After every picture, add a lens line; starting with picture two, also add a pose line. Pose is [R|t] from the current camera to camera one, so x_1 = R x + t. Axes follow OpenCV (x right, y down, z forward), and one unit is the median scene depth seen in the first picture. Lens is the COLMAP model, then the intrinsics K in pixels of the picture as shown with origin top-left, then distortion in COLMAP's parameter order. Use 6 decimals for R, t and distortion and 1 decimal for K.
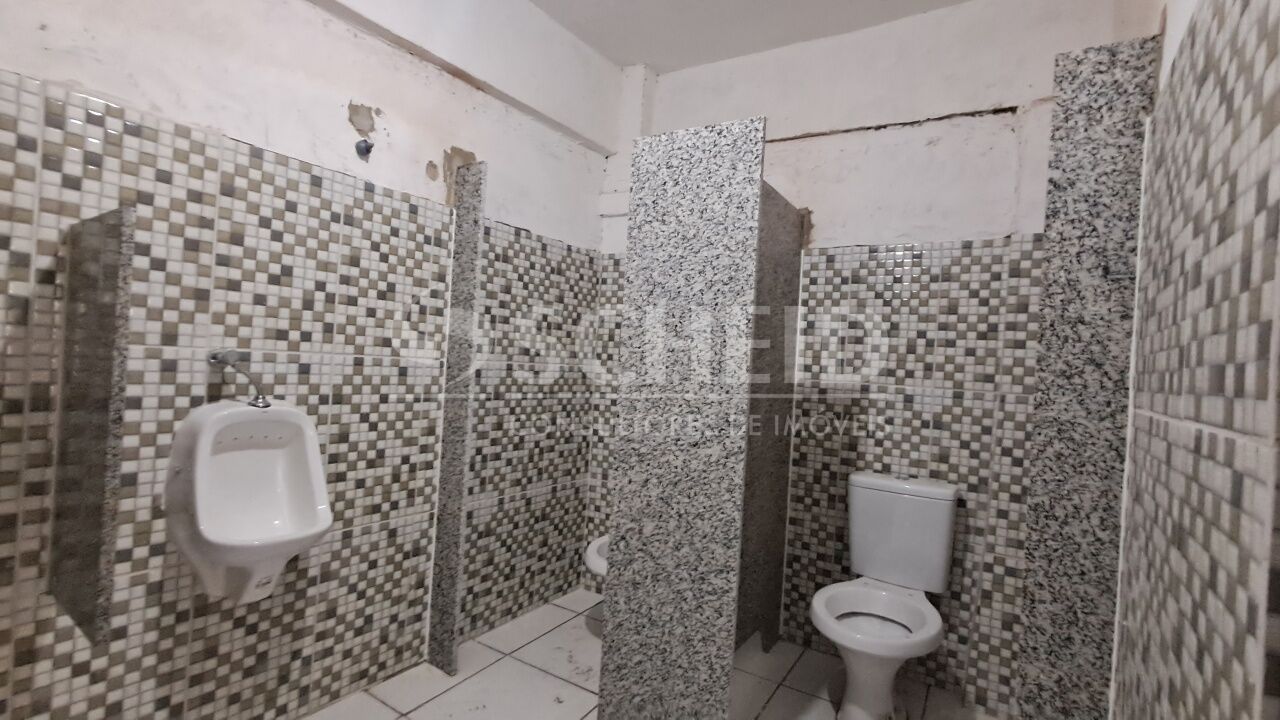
lens RADIAL K [[583.1, 0, 636.9], [0, 583.1, 364.2], [0, 0, 1]] dist [-0.001356, -0.000394]
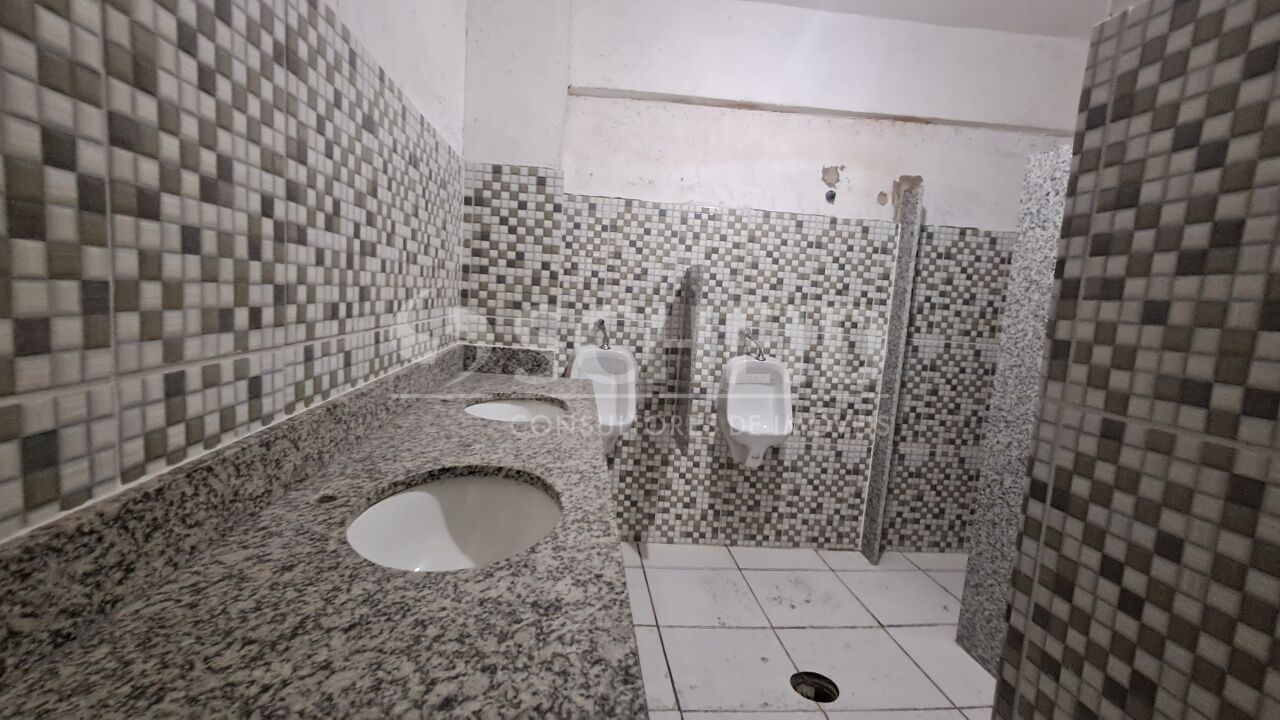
lens RADIAL K [[583.1, 0, 636.9], [0, 583.1, 364.2], [0, 0, 1]] dist [-0.001356, -0.000394]
pose [[0.620001, 0.075659, -0.780944, 0.462694], [-0.037000, 0.997052, 0.067222, -0.018477], [0.783728, -0.012783, 0.620973, -0.362470]]
